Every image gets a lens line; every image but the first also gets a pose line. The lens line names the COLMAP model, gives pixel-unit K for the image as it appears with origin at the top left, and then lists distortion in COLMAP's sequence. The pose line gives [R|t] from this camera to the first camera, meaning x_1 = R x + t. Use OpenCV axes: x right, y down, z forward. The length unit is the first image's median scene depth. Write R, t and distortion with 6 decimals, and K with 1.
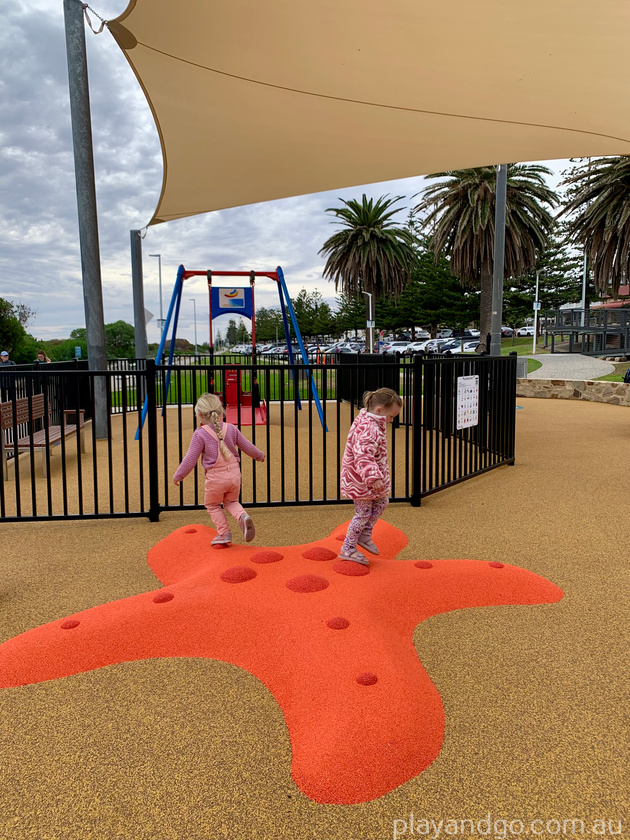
lens RADIAL K [[634.8, 0, 315.0], [0, 634.8, 414.5], [0, 0, 1]] dist [0.036143, -0.043259]
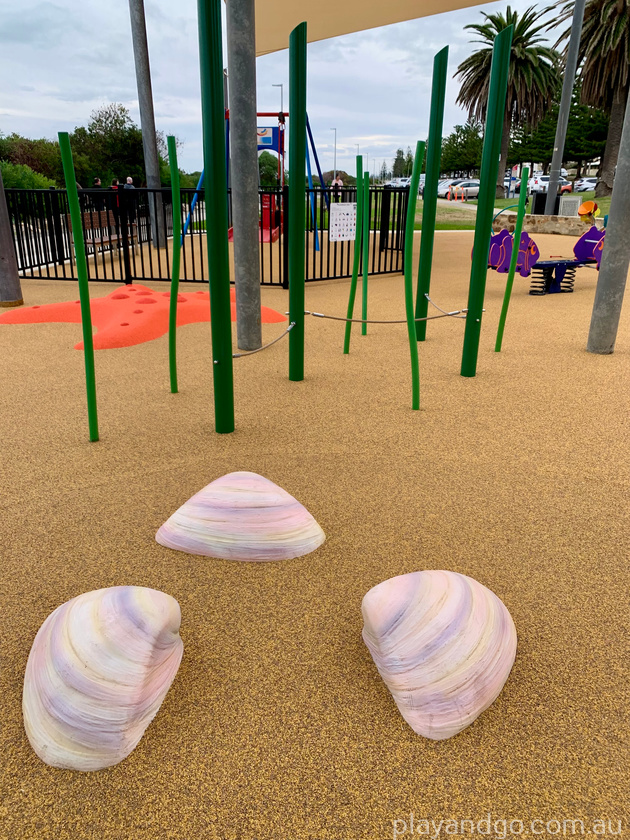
lens RADIAL K [[634.8, 0, 312.3], [0, 634.8, 414.1], [0, 0, 1]] dist [0.036143, -0.043259]
pose [[0.965881, 0.107618, -0.235566, 0.084424], [-0.047301, 0.967581, 0.248092, 0.007035], [0.254629, -0.228485, 0.939659, -0.070377]]
